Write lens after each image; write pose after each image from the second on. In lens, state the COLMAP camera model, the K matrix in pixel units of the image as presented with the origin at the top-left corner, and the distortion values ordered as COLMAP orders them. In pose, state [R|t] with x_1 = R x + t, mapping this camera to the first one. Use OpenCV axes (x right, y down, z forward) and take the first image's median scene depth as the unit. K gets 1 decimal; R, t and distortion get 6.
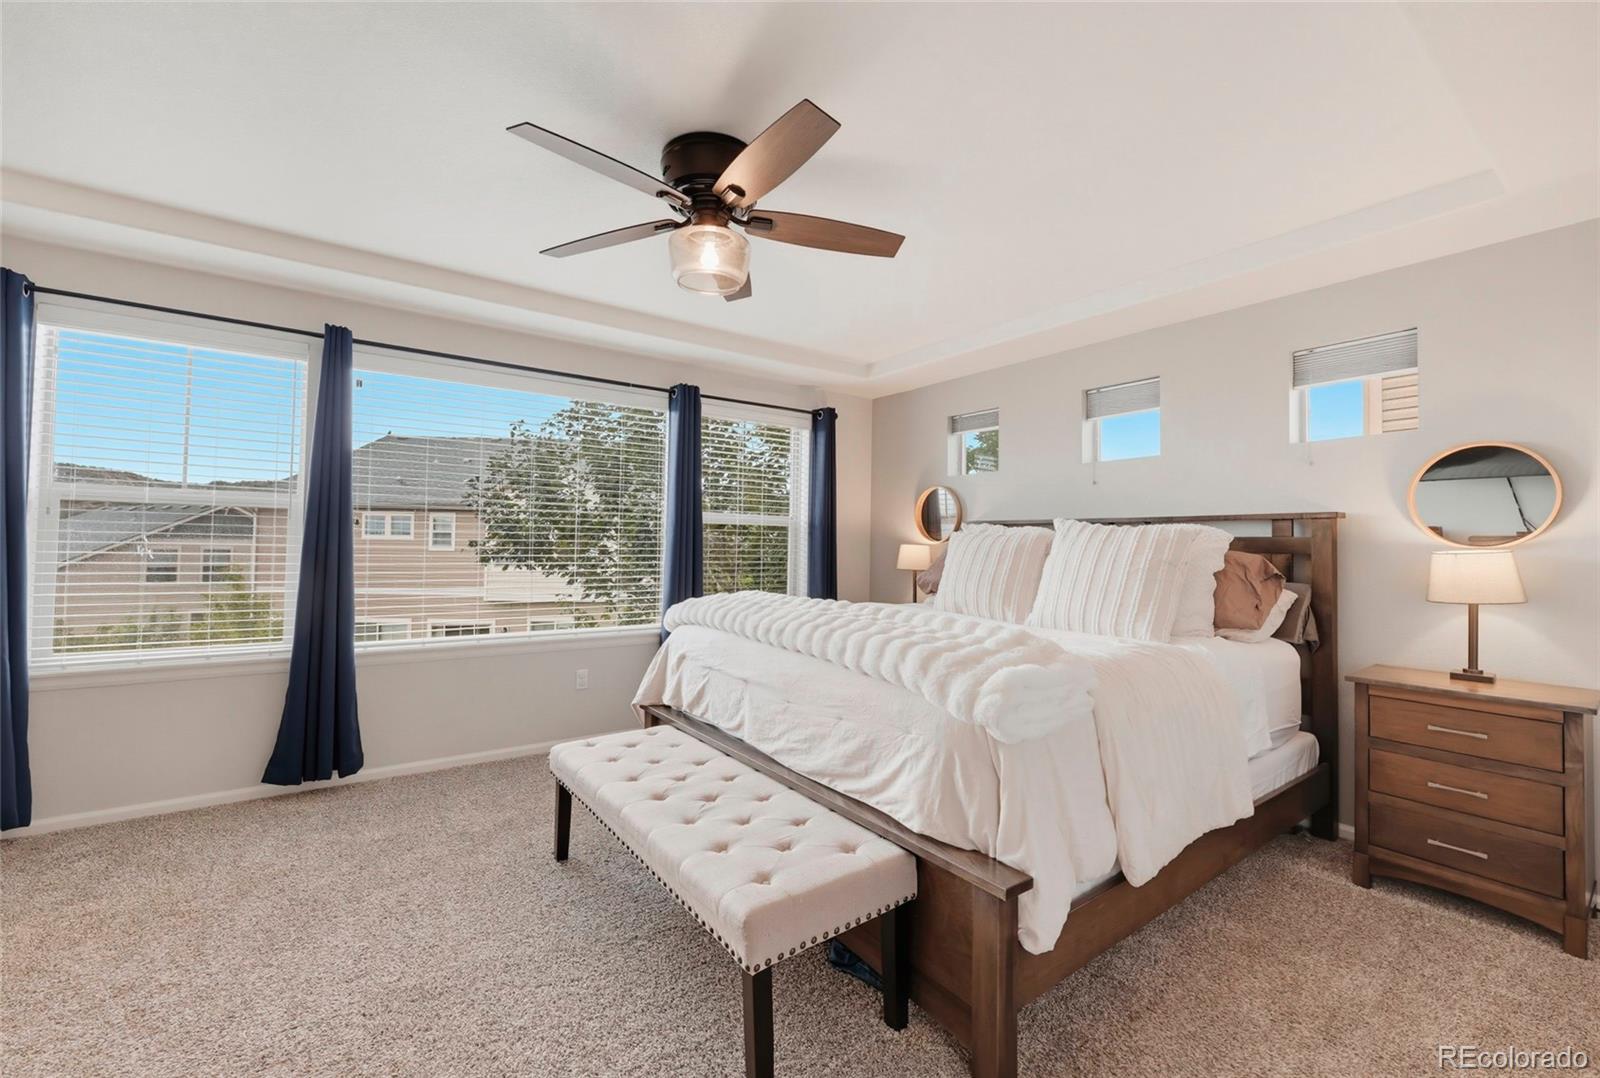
lens RADIAL K [[660.9, 0, 791.7], [0, 660.9, 534.7], [0, 0, 1]] dist [-0.000938, -0.000019]
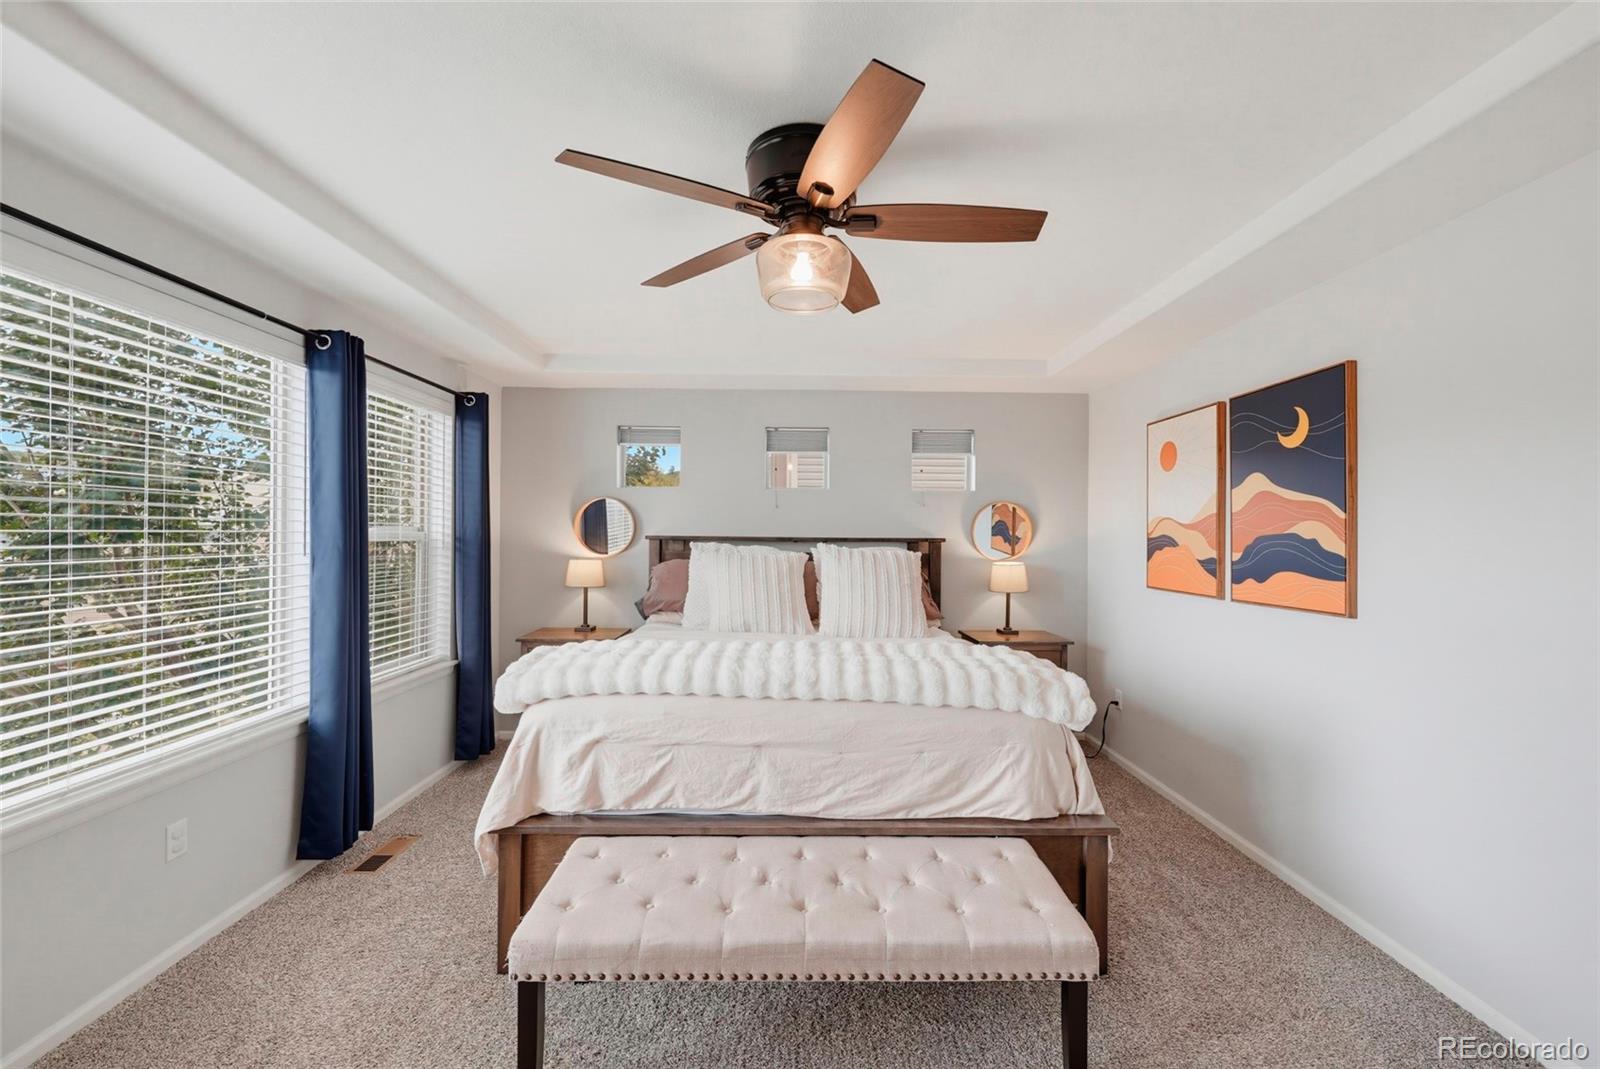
lens RADIAL K [[641.7, 0, 796.5], [0, 641.7, 536.0], [0, 0, 1]] dist [-0.003064, 0.000658]
pose [[0.571677, -0.013202, 0.820373, -0.748262], [-0.014097, 0.999565, 0.025909, -0.086437], [-0.820358, -0.026376, 0.571242, 0.466742]]
